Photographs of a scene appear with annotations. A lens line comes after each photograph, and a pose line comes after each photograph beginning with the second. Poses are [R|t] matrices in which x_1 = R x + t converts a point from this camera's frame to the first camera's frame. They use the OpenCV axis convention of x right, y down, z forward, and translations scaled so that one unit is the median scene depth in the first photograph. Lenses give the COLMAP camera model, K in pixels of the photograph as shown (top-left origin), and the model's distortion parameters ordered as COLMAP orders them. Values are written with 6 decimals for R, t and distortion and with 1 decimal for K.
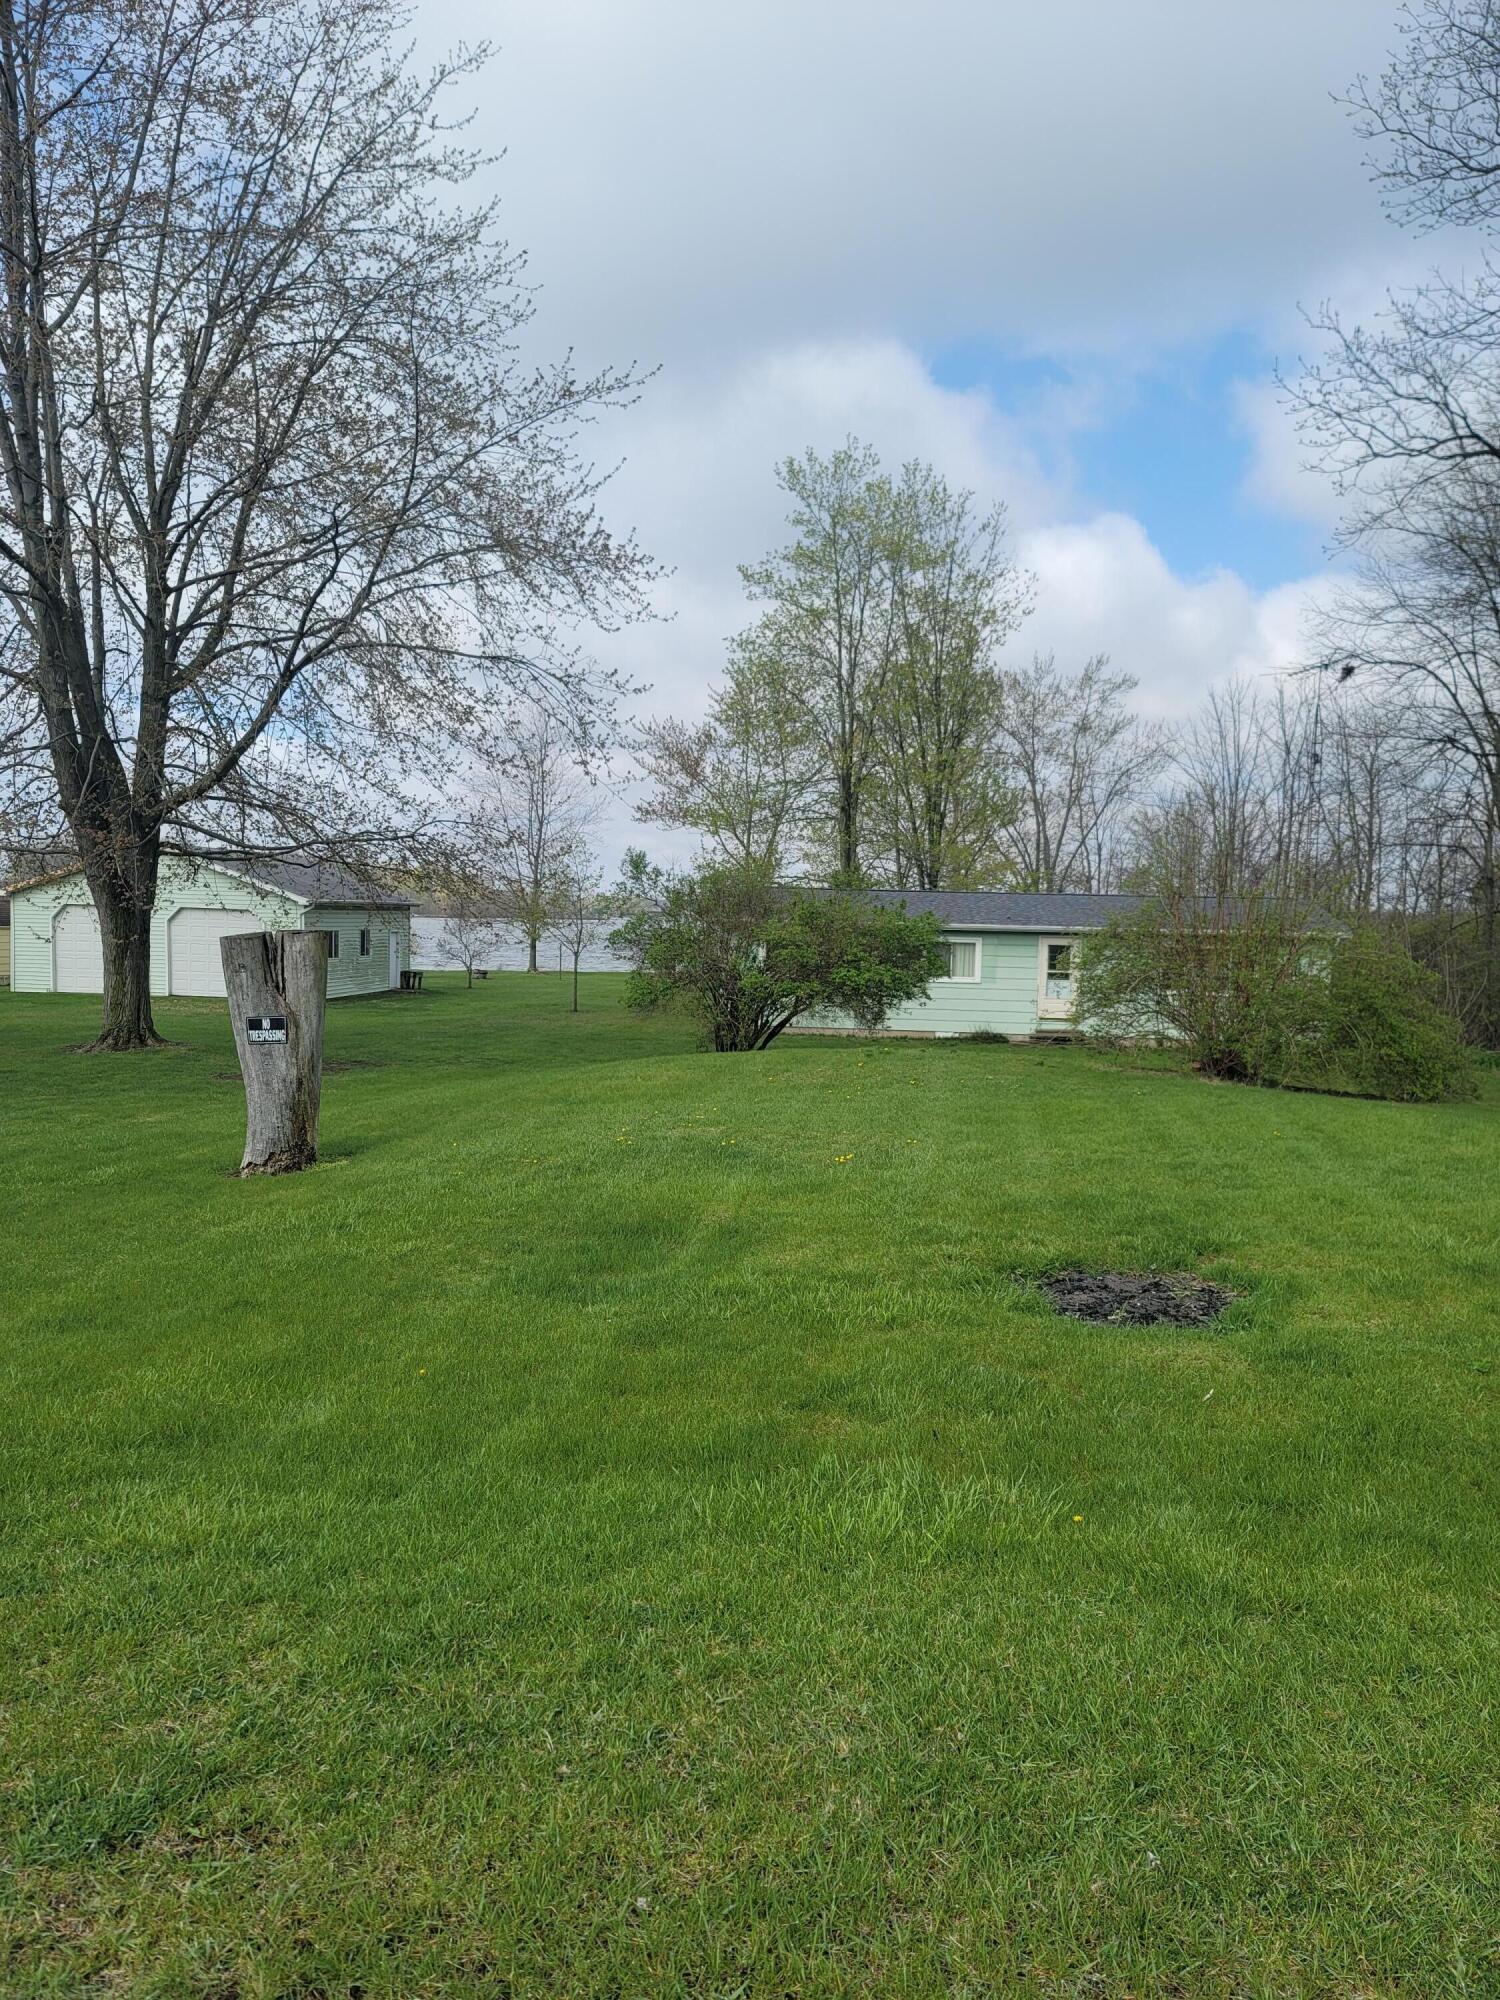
lens RADIAL K [[1455.8, 0, 742.7], [0, 1455.8, 1015.4], [0, 0, 1]] dist [0.093705, -0.095918]
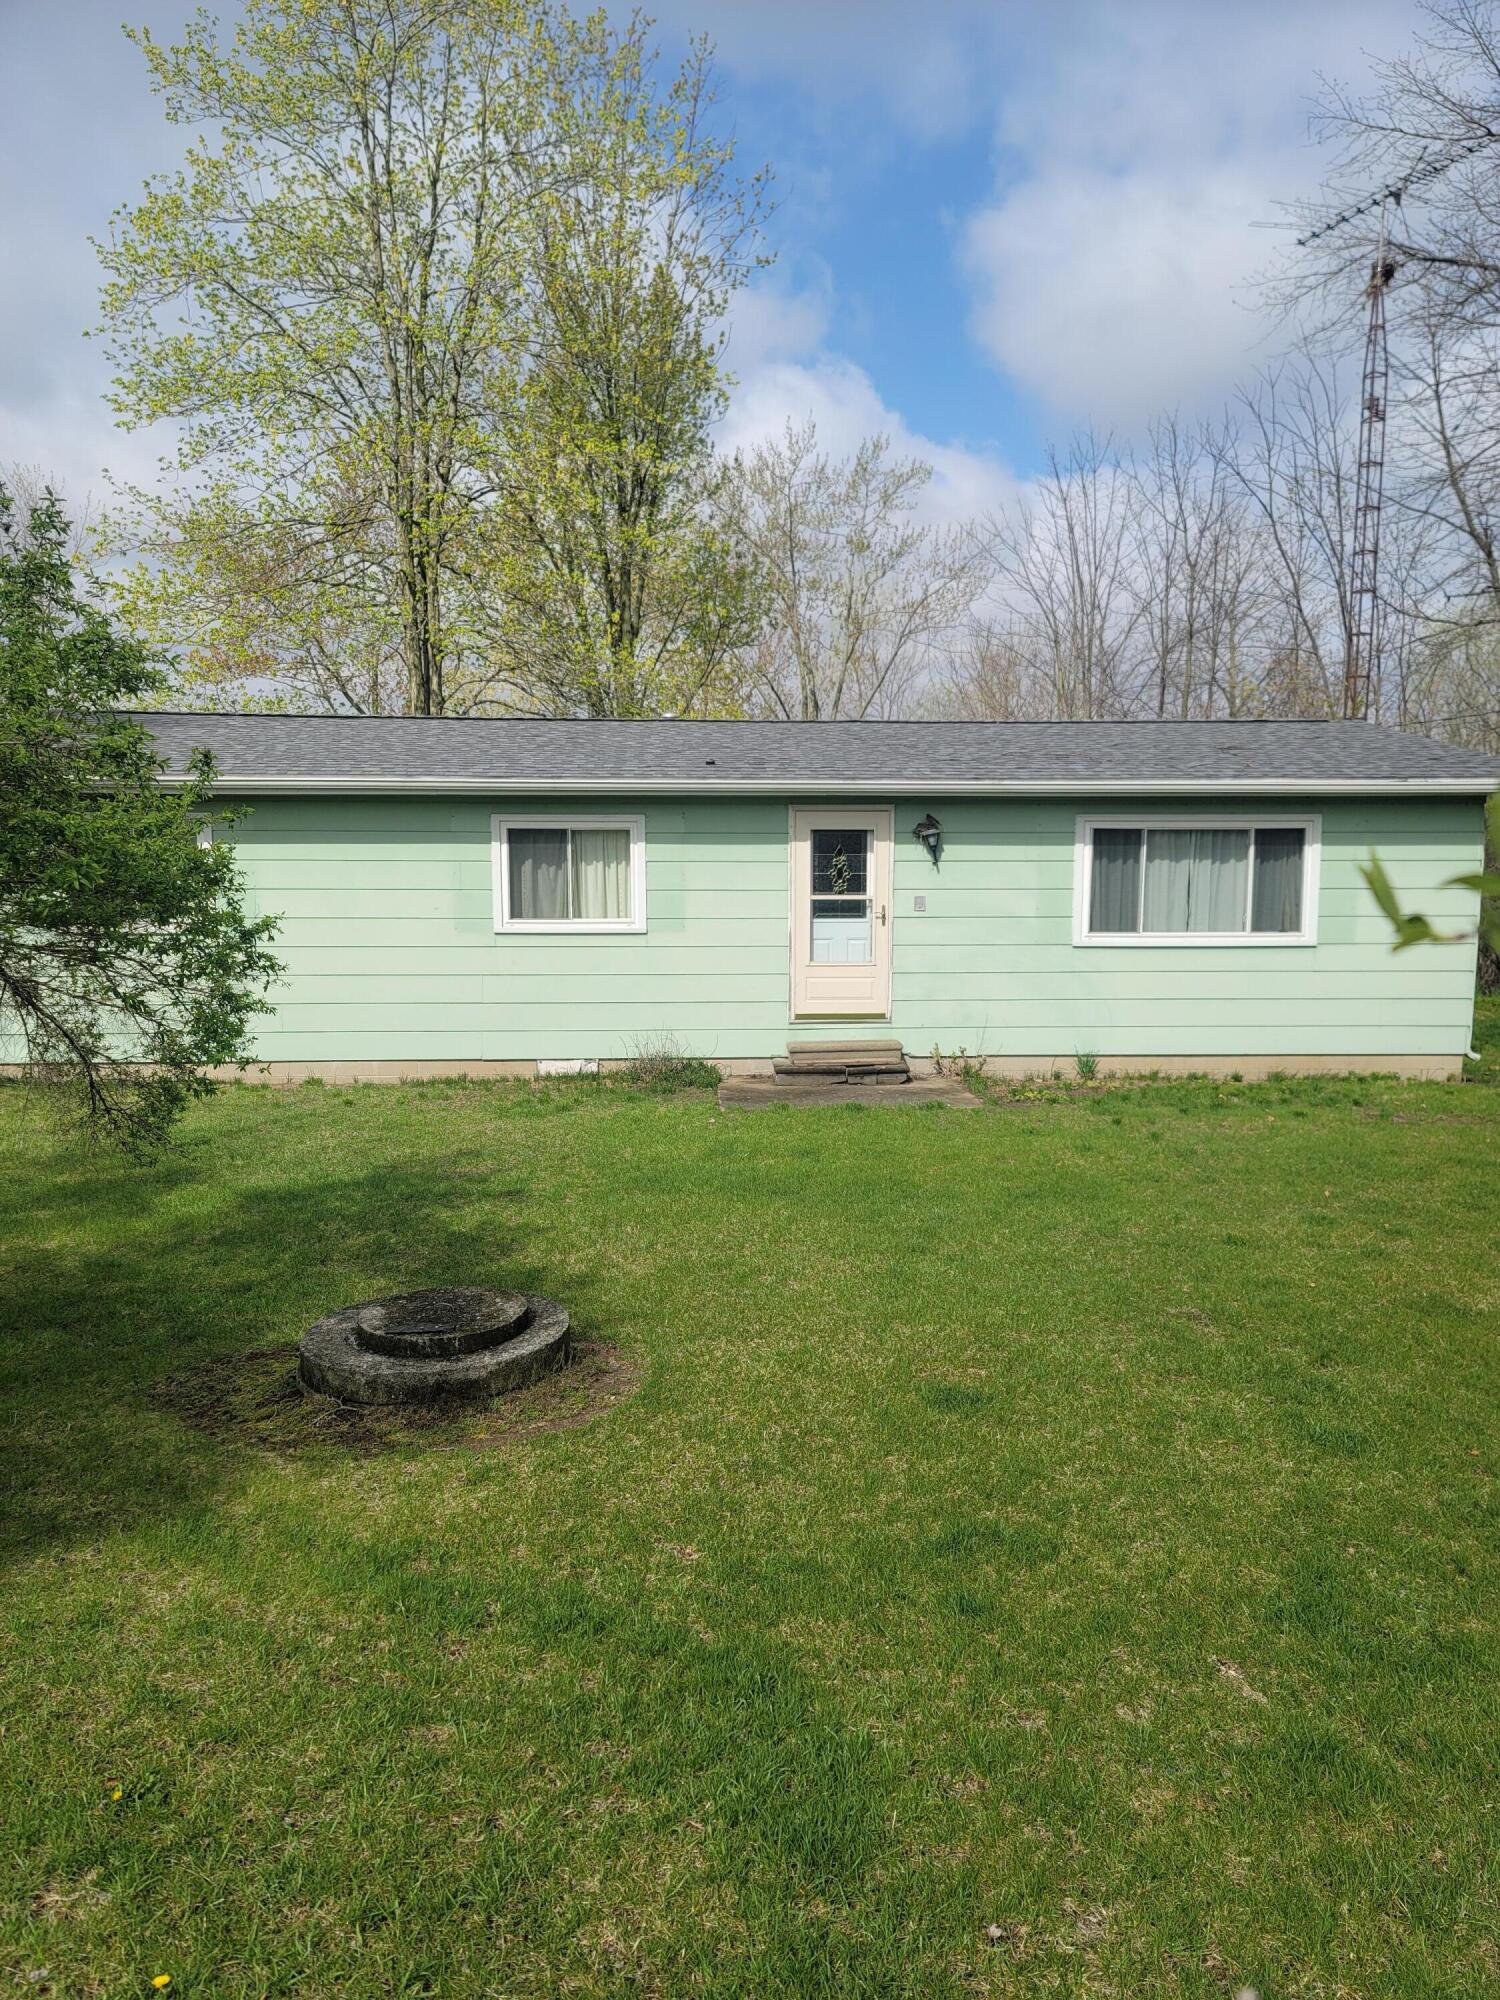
lens RADIAL K [[1455.8, 0, 756.1], [0, 1455.8, 997.1], [0, 0, 1]] dist [0.093705, -0.095918]
pose [[0.987118, -0.040149, 0.154876, 0.129363], [0.033744, 0.998472, 0.043770, -0.020728], [-0.156397, -0.037980, 0.986964, 0.602246]]
